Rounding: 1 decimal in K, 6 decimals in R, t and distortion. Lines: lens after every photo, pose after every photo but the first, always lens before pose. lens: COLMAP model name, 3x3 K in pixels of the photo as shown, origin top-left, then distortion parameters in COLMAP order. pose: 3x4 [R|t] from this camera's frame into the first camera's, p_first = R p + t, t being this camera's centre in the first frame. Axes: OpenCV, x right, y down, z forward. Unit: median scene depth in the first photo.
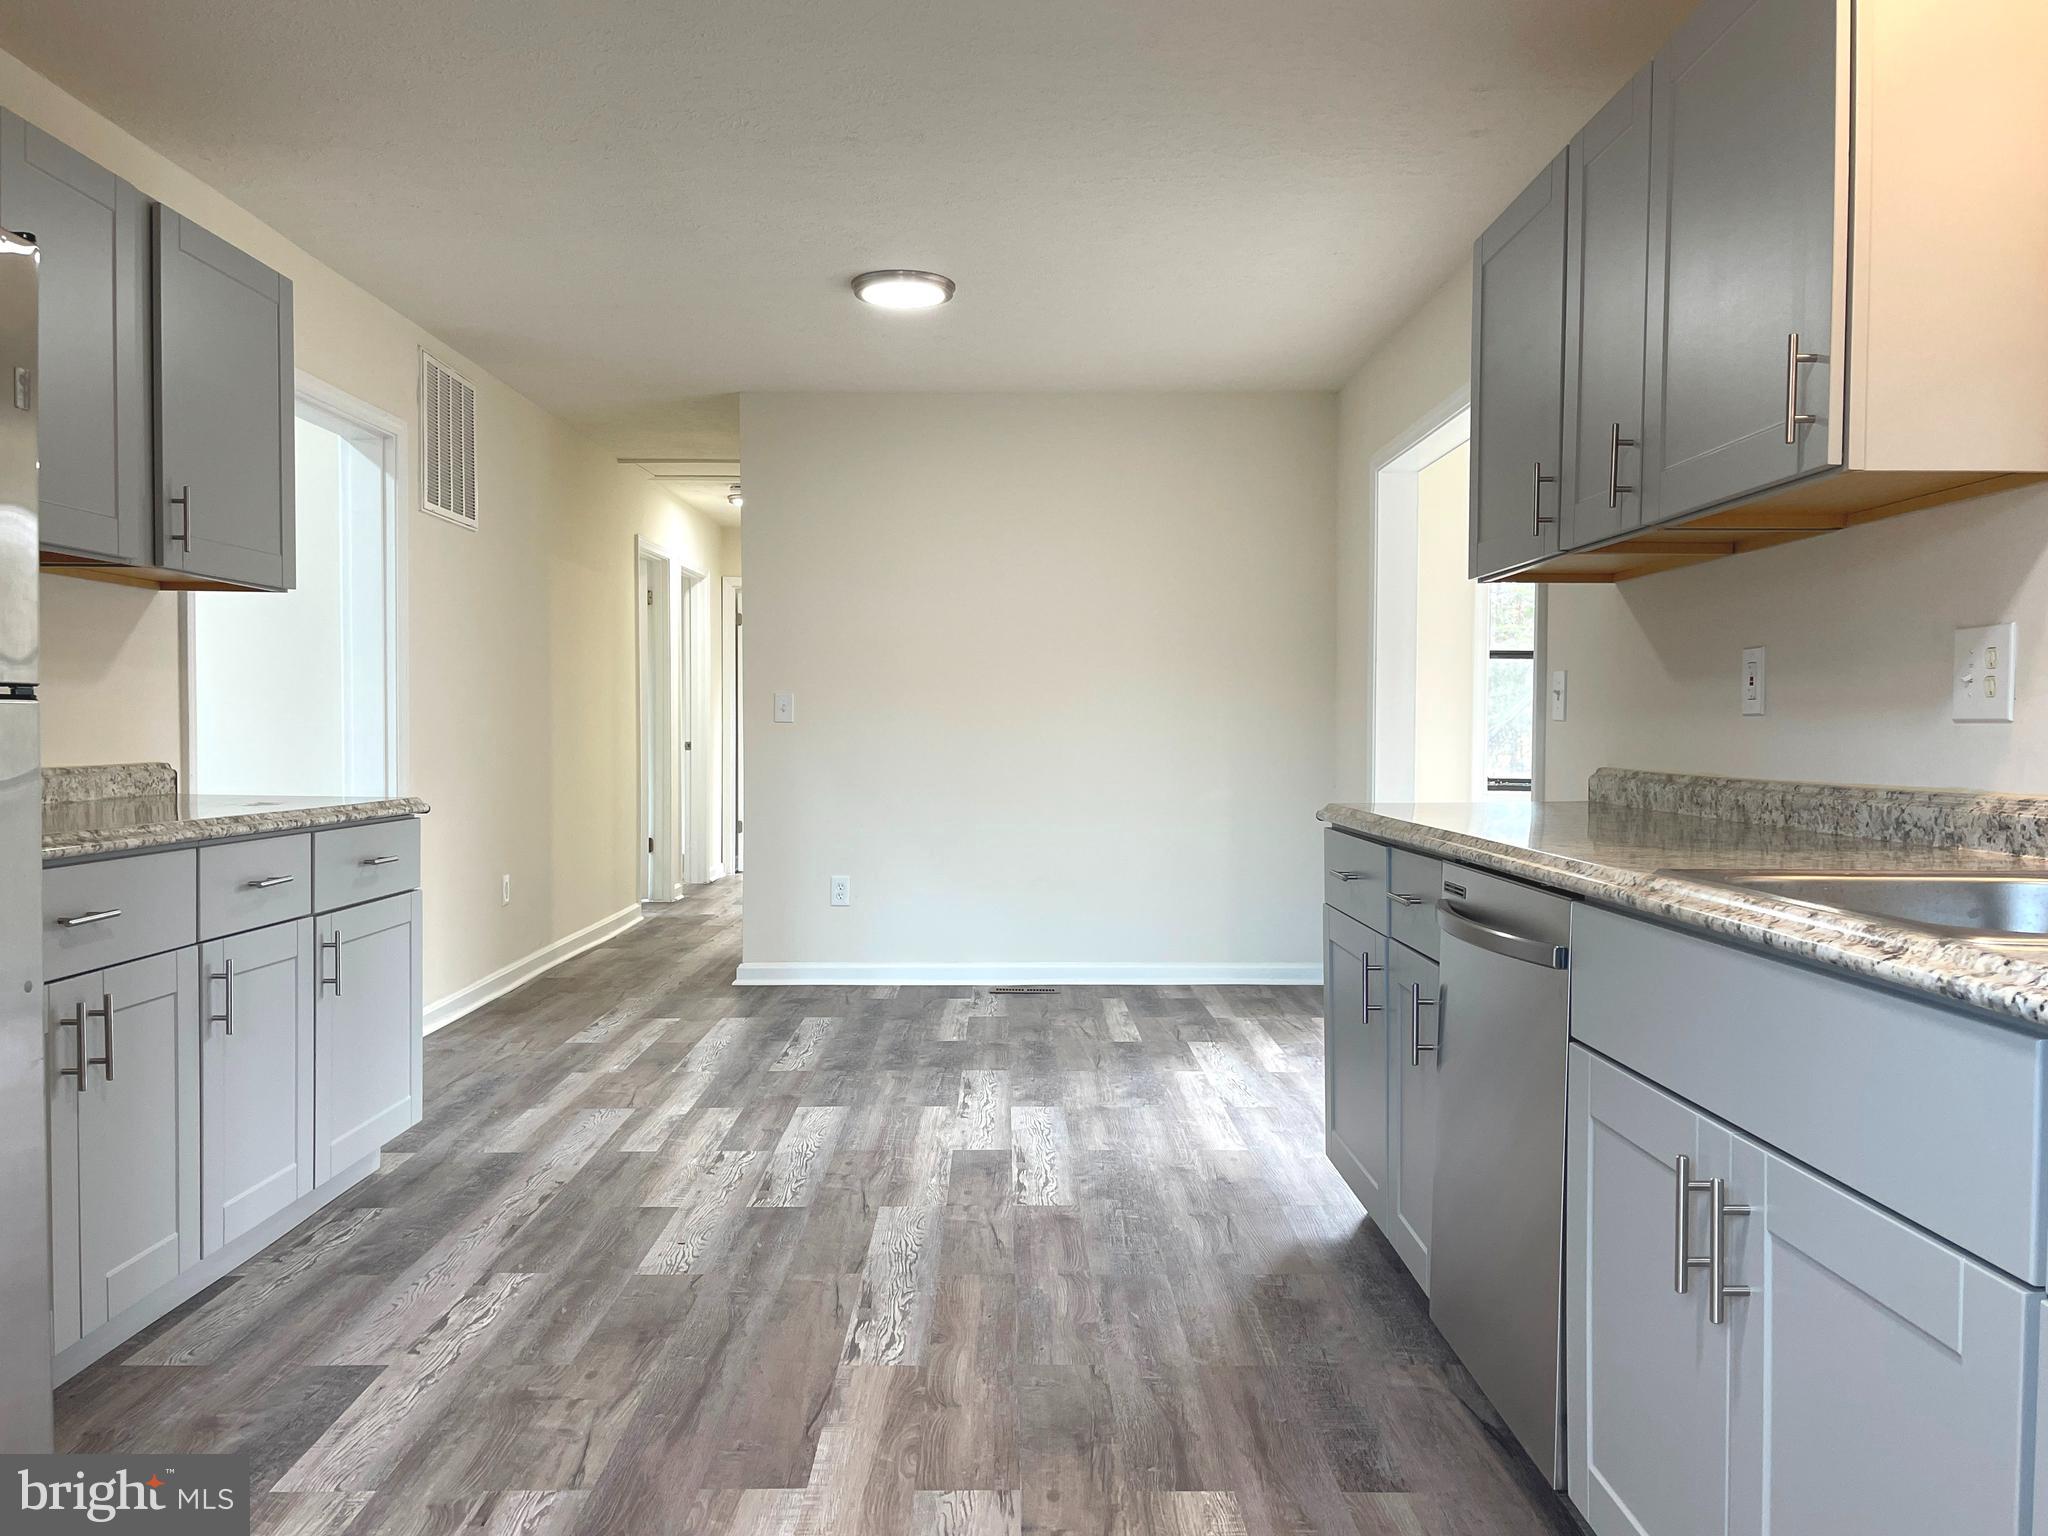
lens RADIAL K [[1662.8, 0, 1024.5], [0, 1662.8, 774.5], [0, 0, 1]] dist [0.038589, -0.003116]
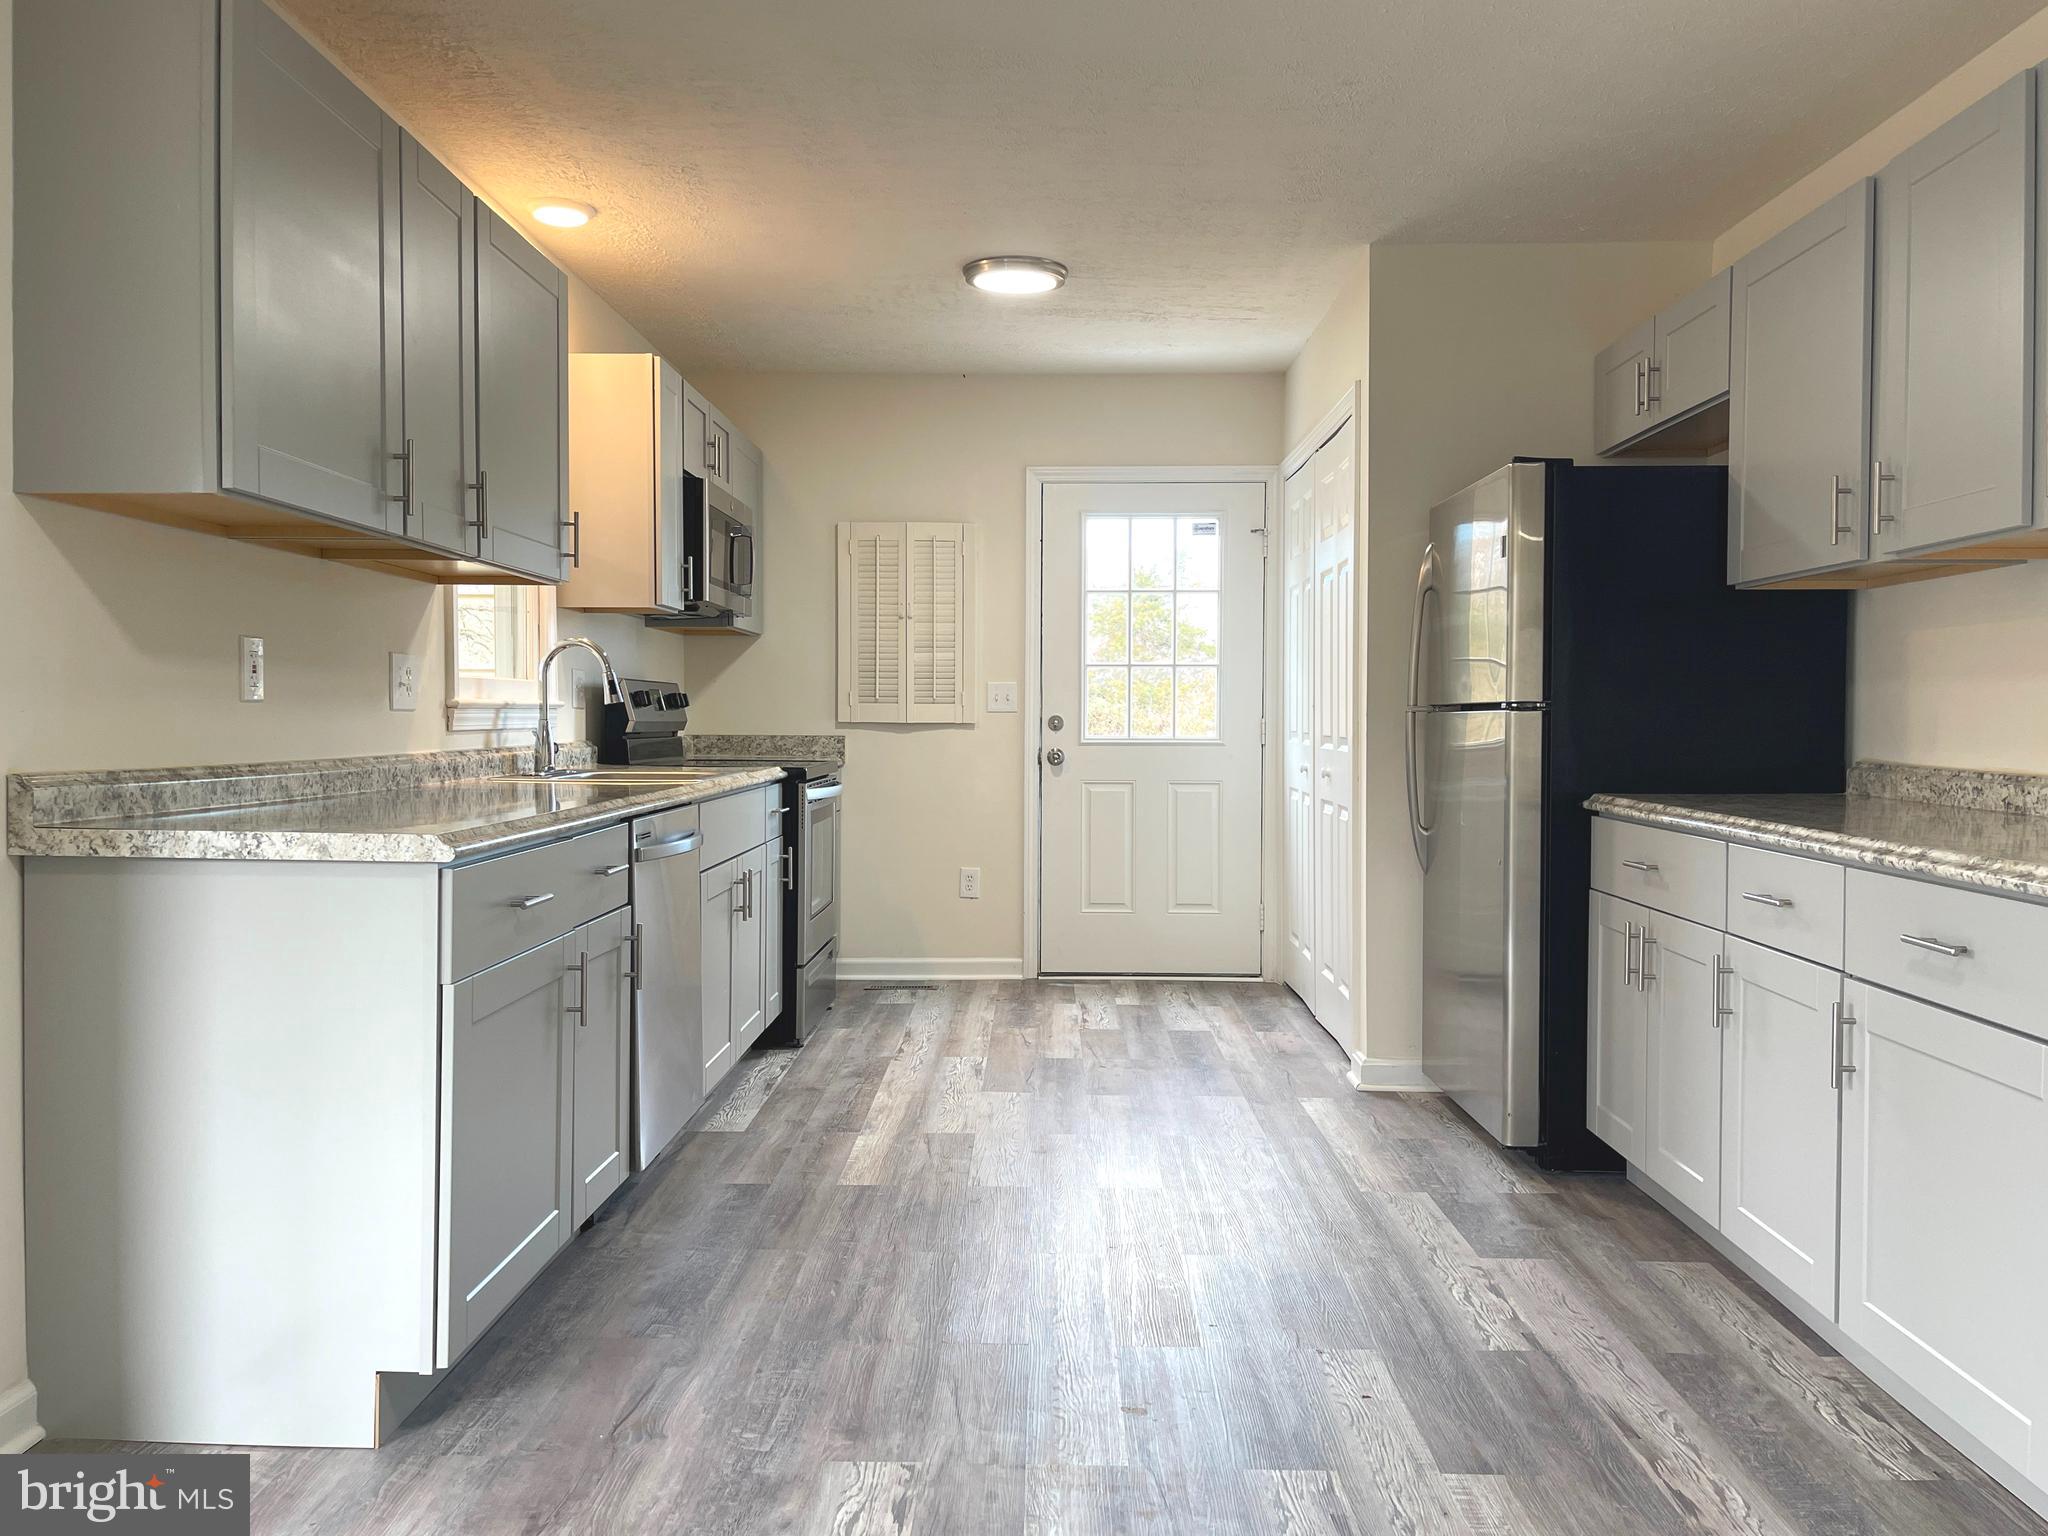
lens RADIAL K [[1662.8, 0, 1024.5], [0, 1662.8, 774.5], [0, 0, 1]] dist [0.038589, -0.003116]
pose [[-0.999604, -0.011257, 0.025782, -0.069881], [-0.009594, 0.997920, 0.063746, -0.056853], [-0.026446, 0.063473, -0.997633, 1.890500]]
